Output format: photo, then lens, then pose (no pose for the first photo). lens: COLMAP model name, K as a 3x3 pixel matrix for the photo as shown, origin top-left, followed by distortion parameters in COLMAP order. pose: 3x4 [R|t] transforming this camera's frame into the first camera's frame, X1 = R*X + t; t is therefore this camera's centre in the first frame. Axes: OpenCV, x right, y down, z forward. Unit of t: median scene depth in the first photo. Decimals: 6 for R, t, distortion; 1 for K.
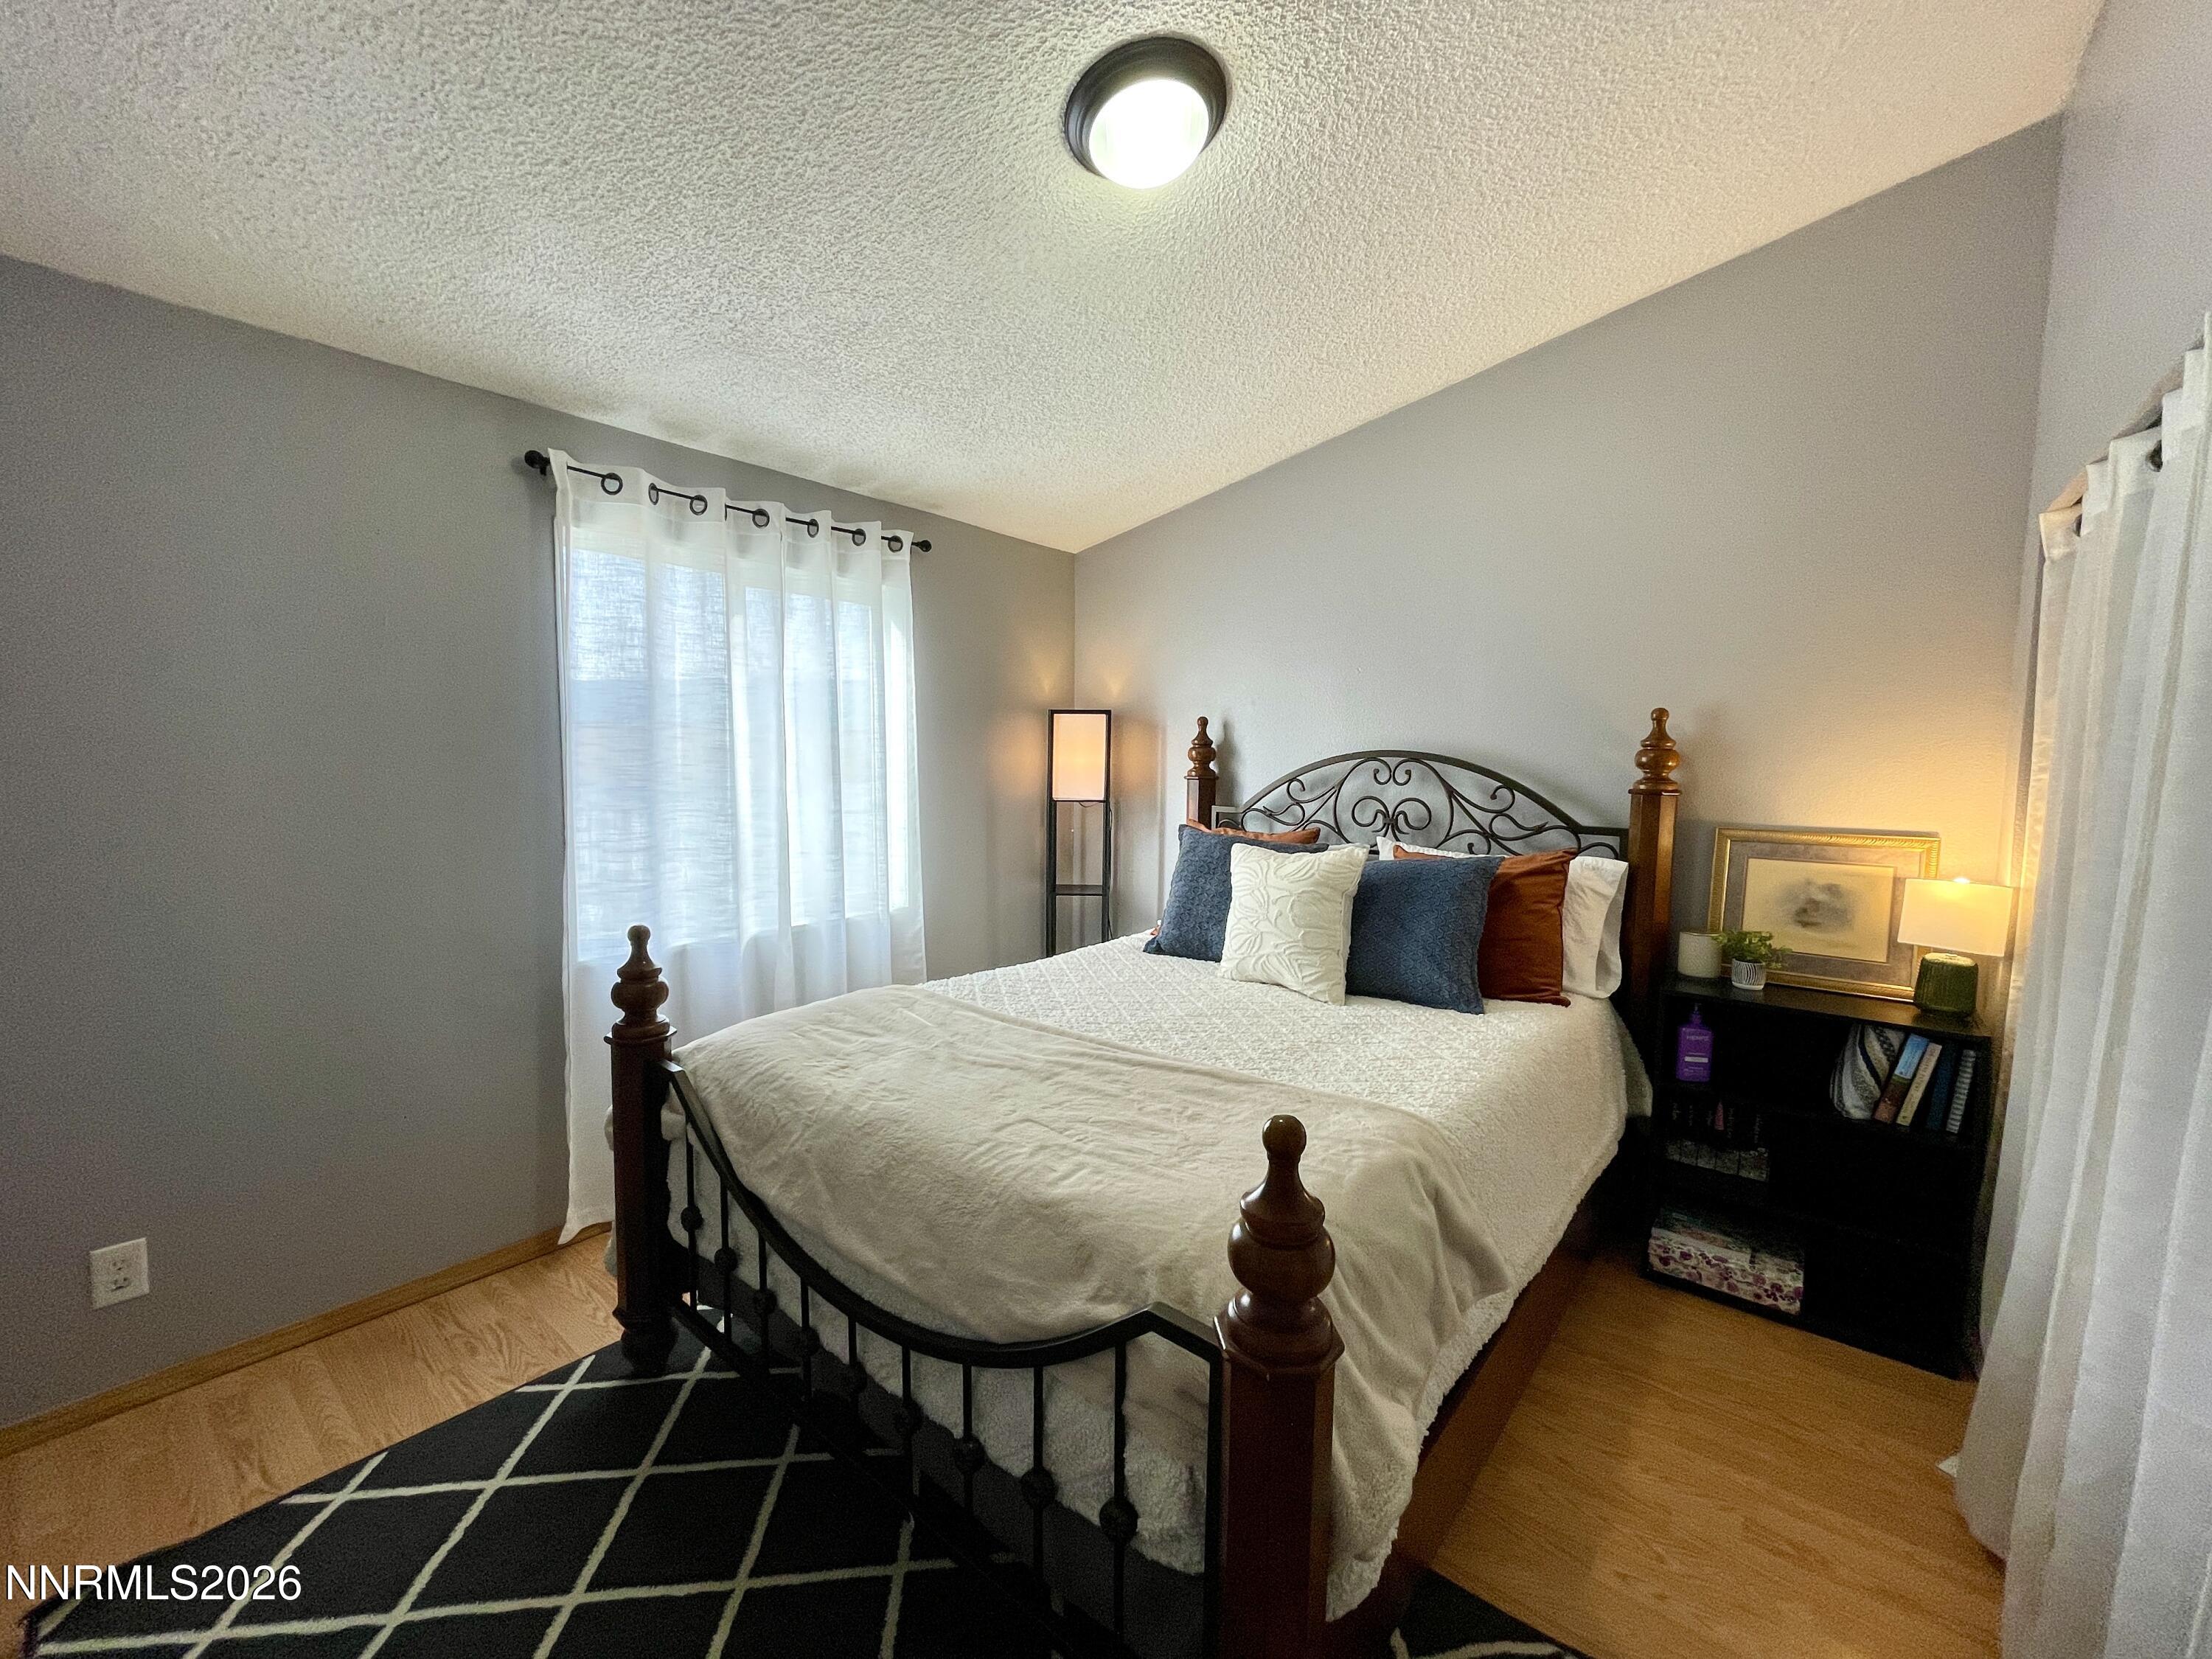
lens RADIAL K [[893.4, 0, 1108.9], [0, 893.4, 831.6], [0, 0, 1]] dist [-0.003771, -0.000077]
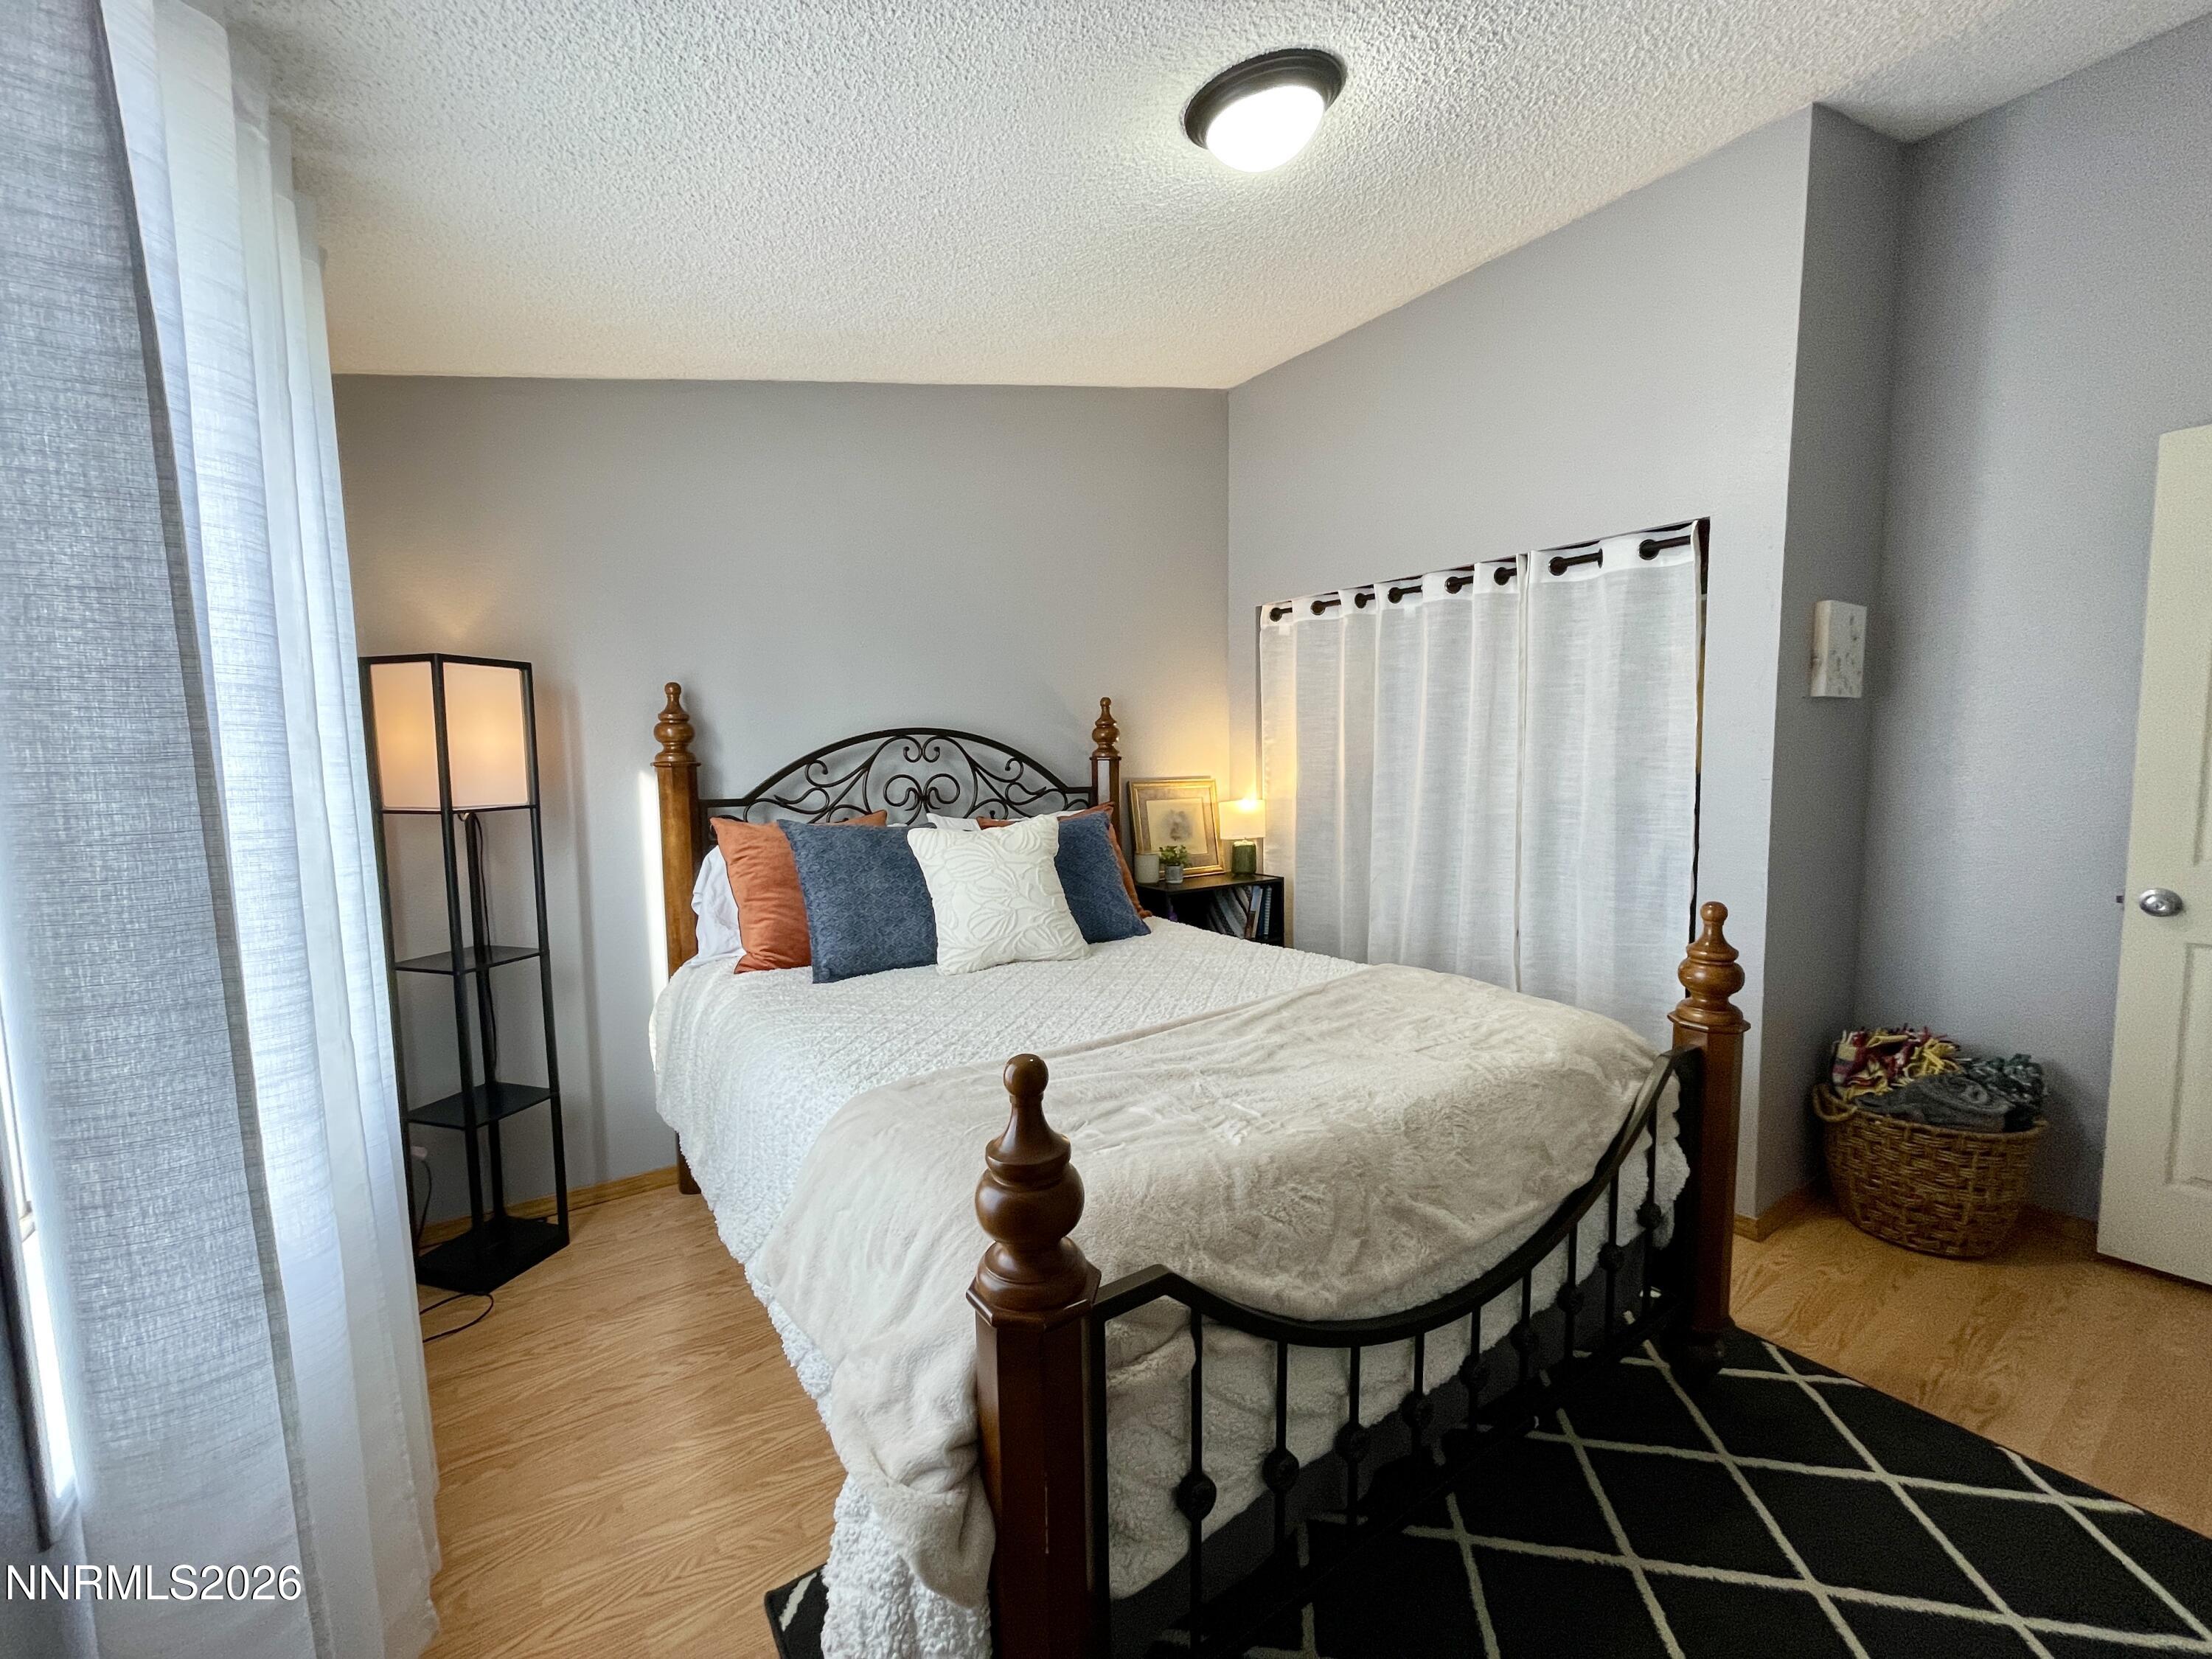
lens RADIAL K [[893.4, 0, 1108.9], [0, 893.4, 831.6], [0, 0, 1]] dist [-0.003771, -0.000077]
pose [[0.279885, -0.097803, 0.955039, -0.638622], [0.095370, 0.992709, 0.073711, -0.030215], [-0.955285, 0.070452, 0.287172, 0.544873]]
